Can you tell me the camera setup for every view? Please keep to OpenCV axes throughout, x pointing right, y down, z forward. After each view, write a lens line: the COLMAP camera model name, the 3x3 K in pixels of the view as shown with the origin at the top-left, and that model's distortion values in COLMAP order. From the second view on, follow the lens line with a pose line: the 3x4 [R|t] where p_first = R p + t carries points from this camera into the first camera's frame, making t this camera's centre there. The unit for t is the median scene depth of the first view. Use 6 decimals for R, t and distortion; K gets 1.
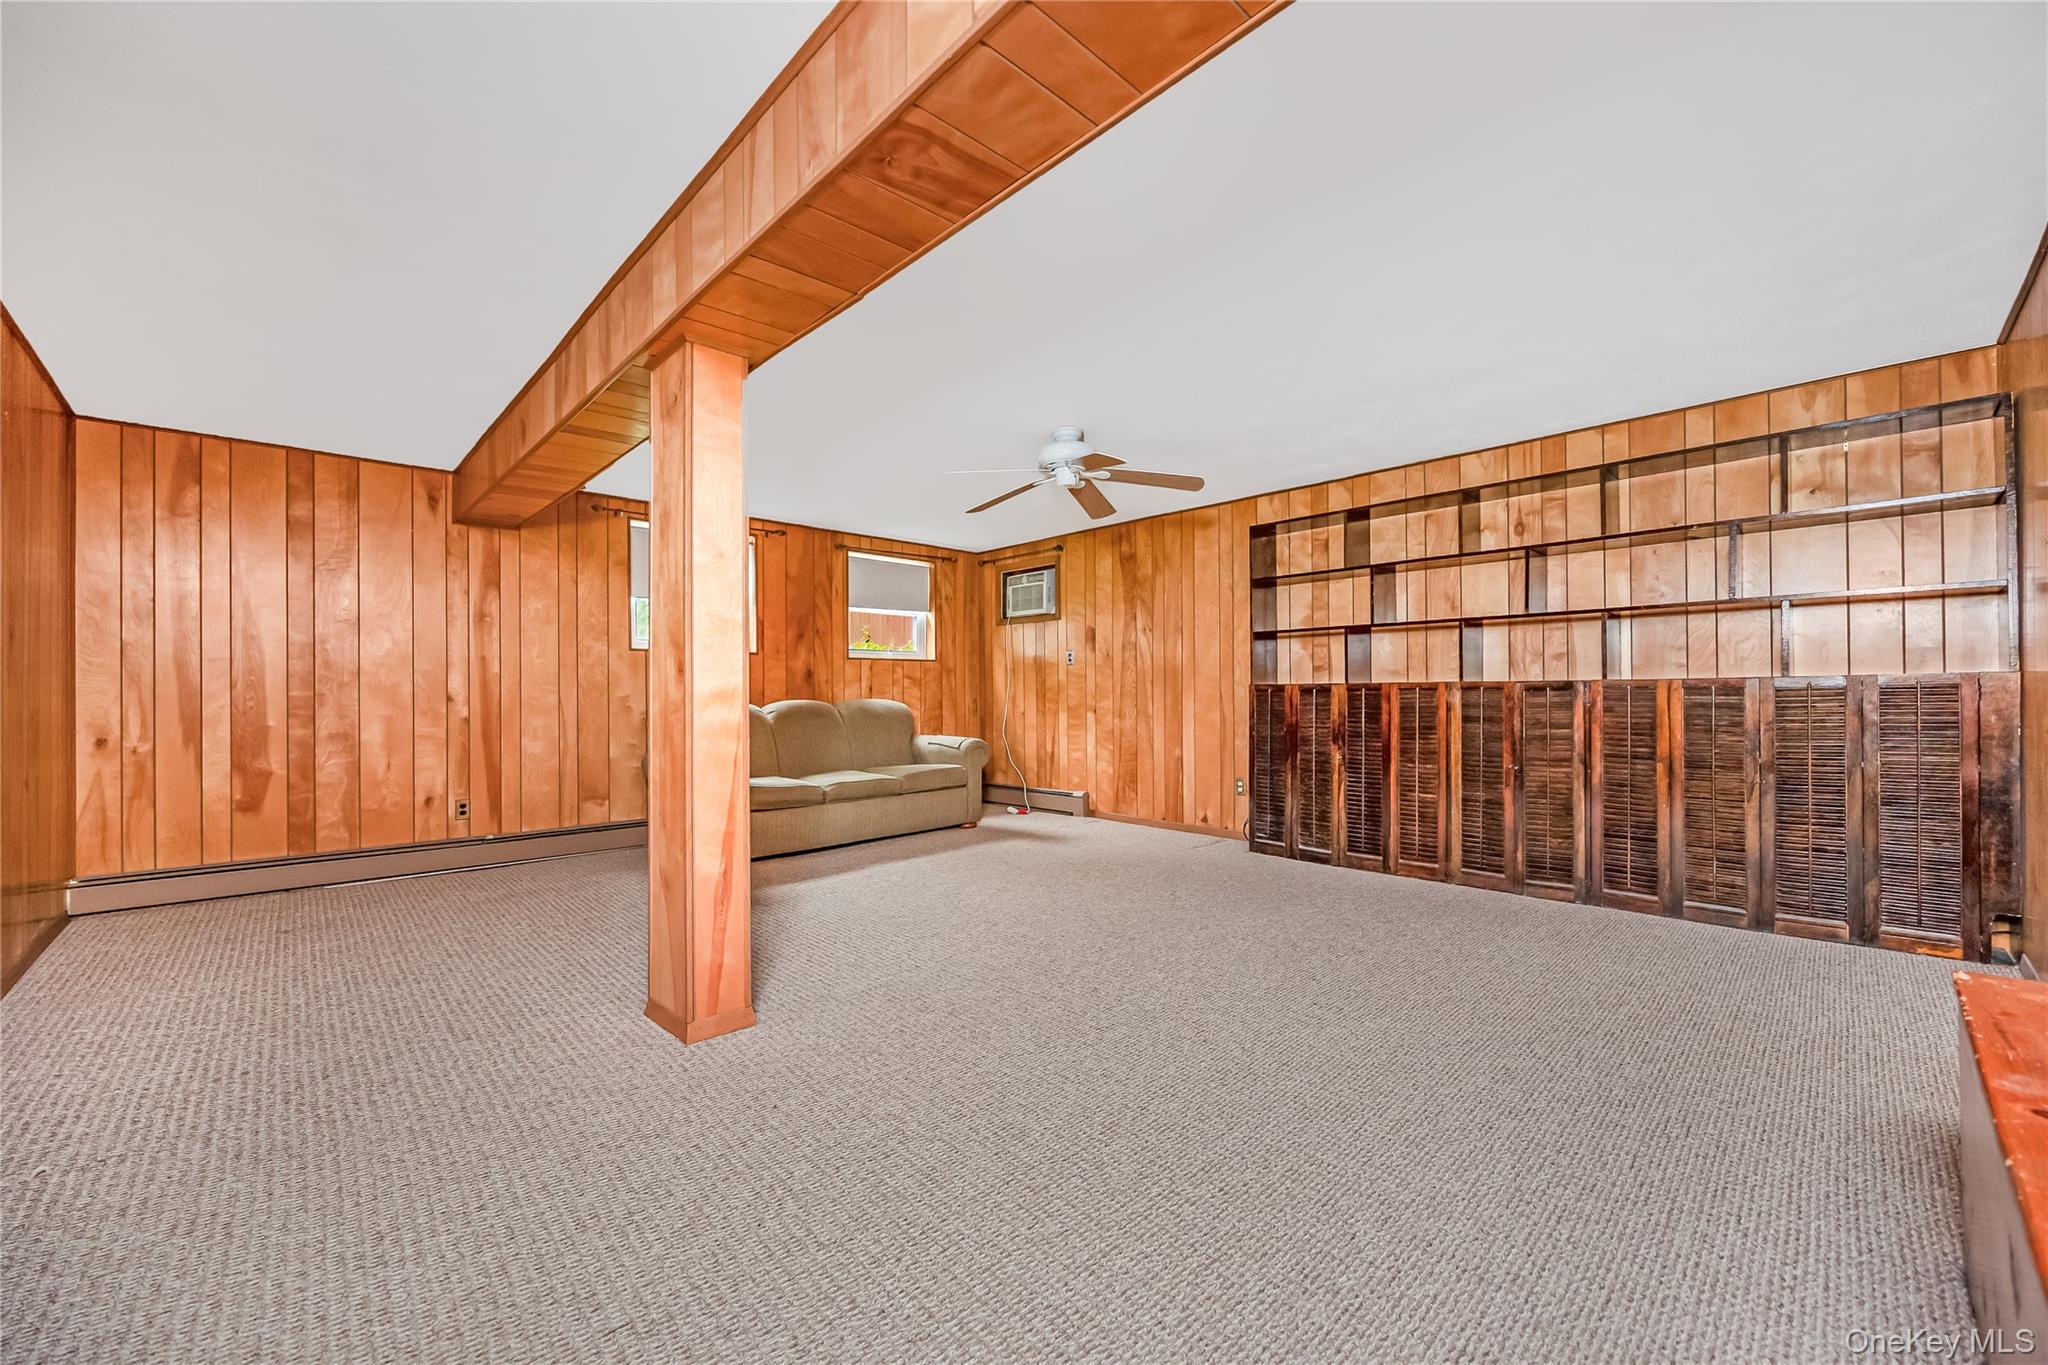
lens RADIAL K [[804.5, 0, 1021.4], [0, 804.5, 690.0], [0, 0, 1]] dist [0.015101, 0.000143]
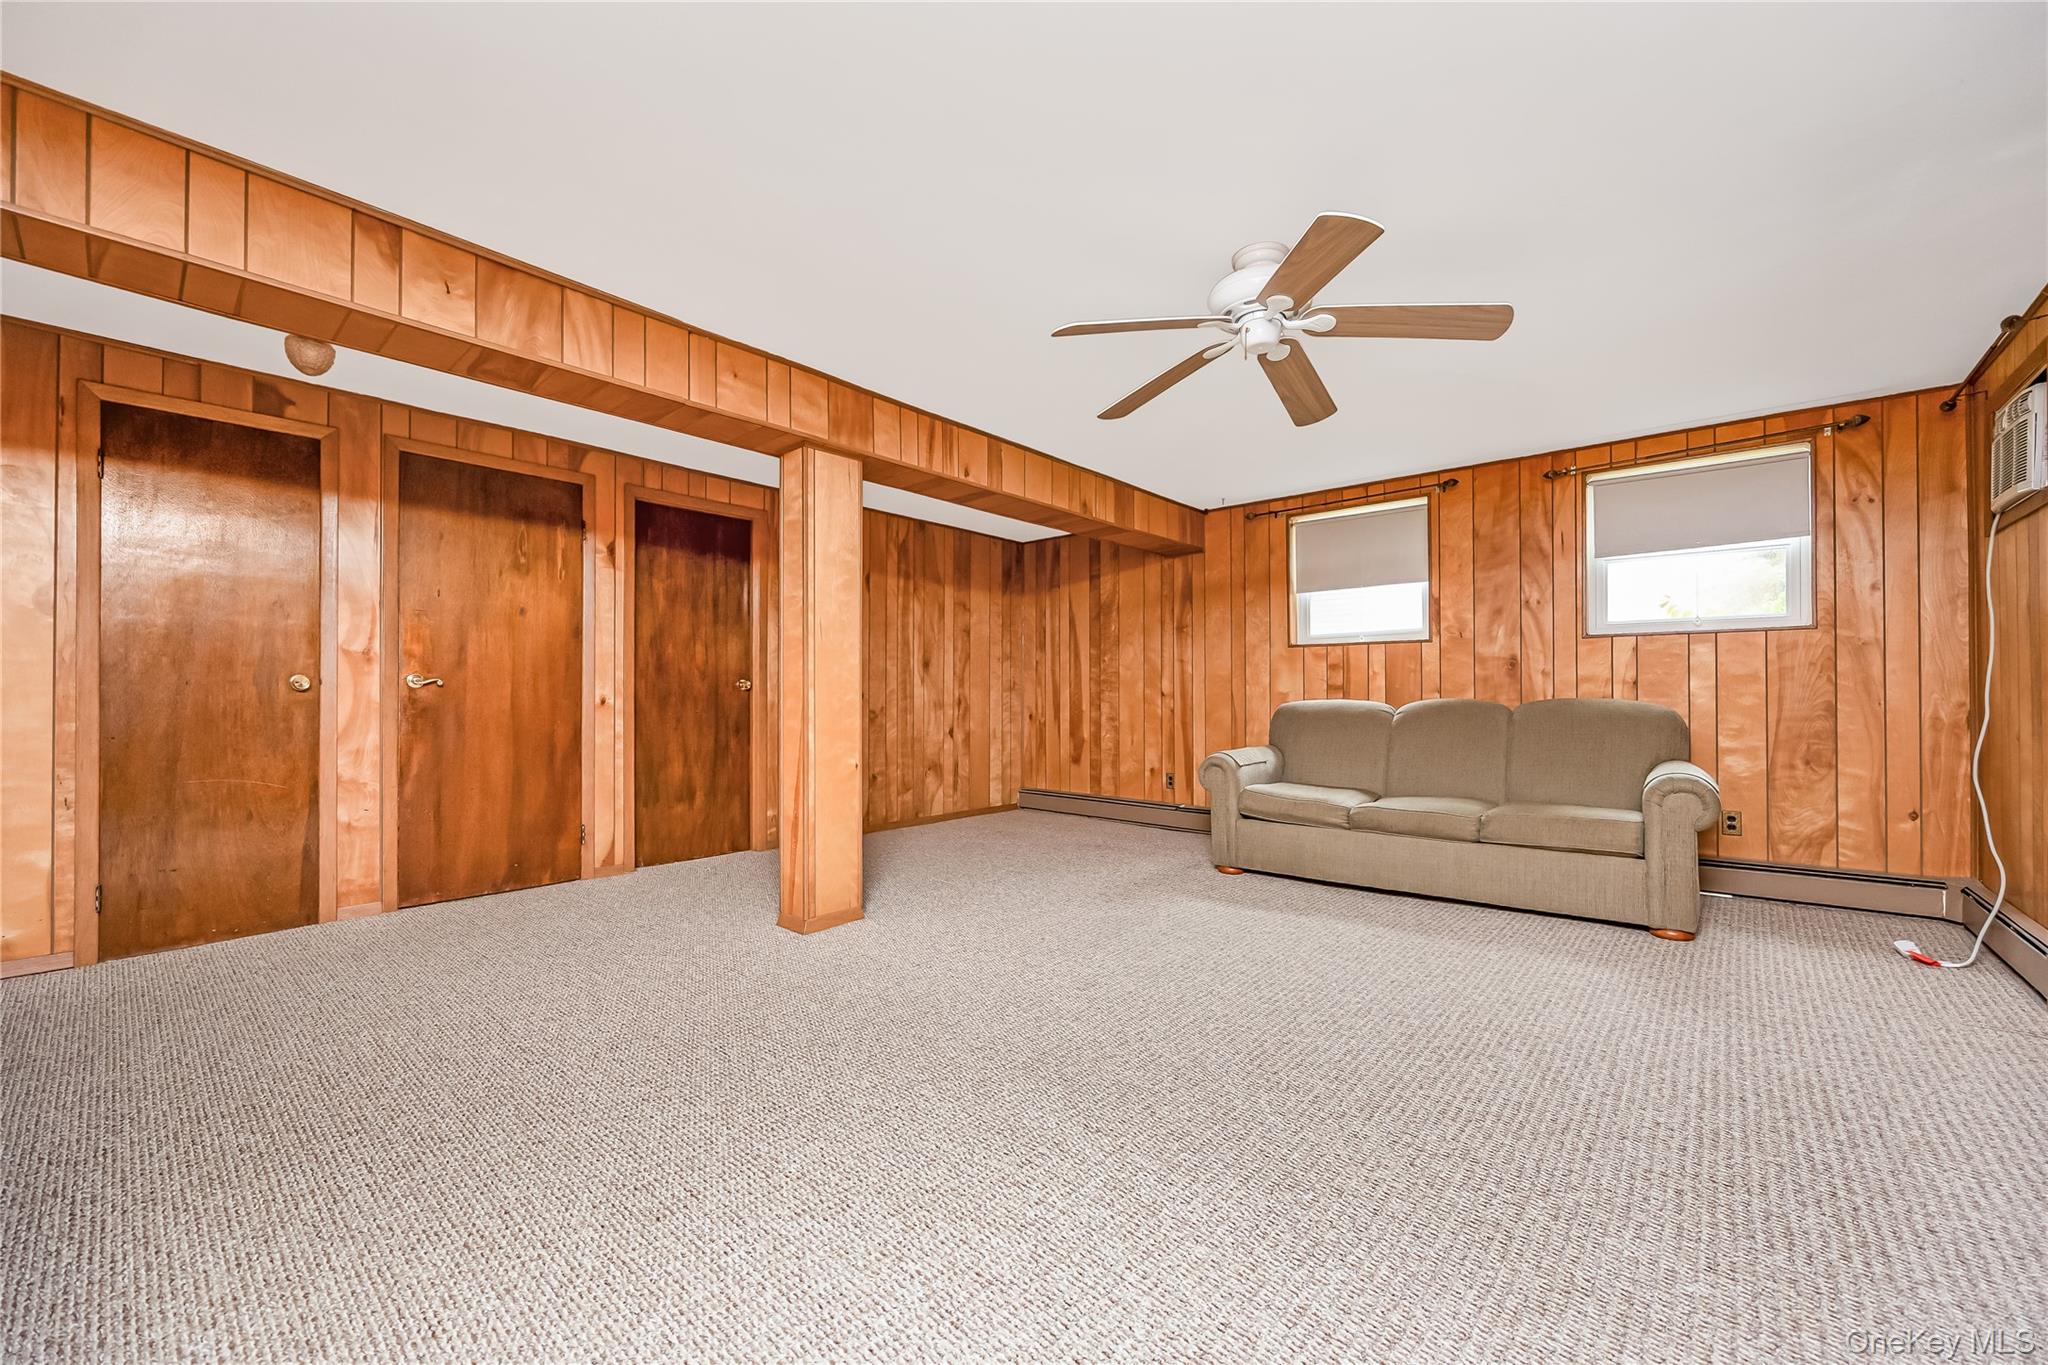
lens RADIAL K [[804.5, 0, 1021.6], [0, 804.5, 686.0], [0, 0, 1]] dist [0.015101, 0.000143]
pose [[0.099575, -0.006263, -0.995010, 0.544244], [0.002082, 0.999979, -0.006086, 0.005848], [0.995028, -0.001466, 0.099586, 0.642132]]
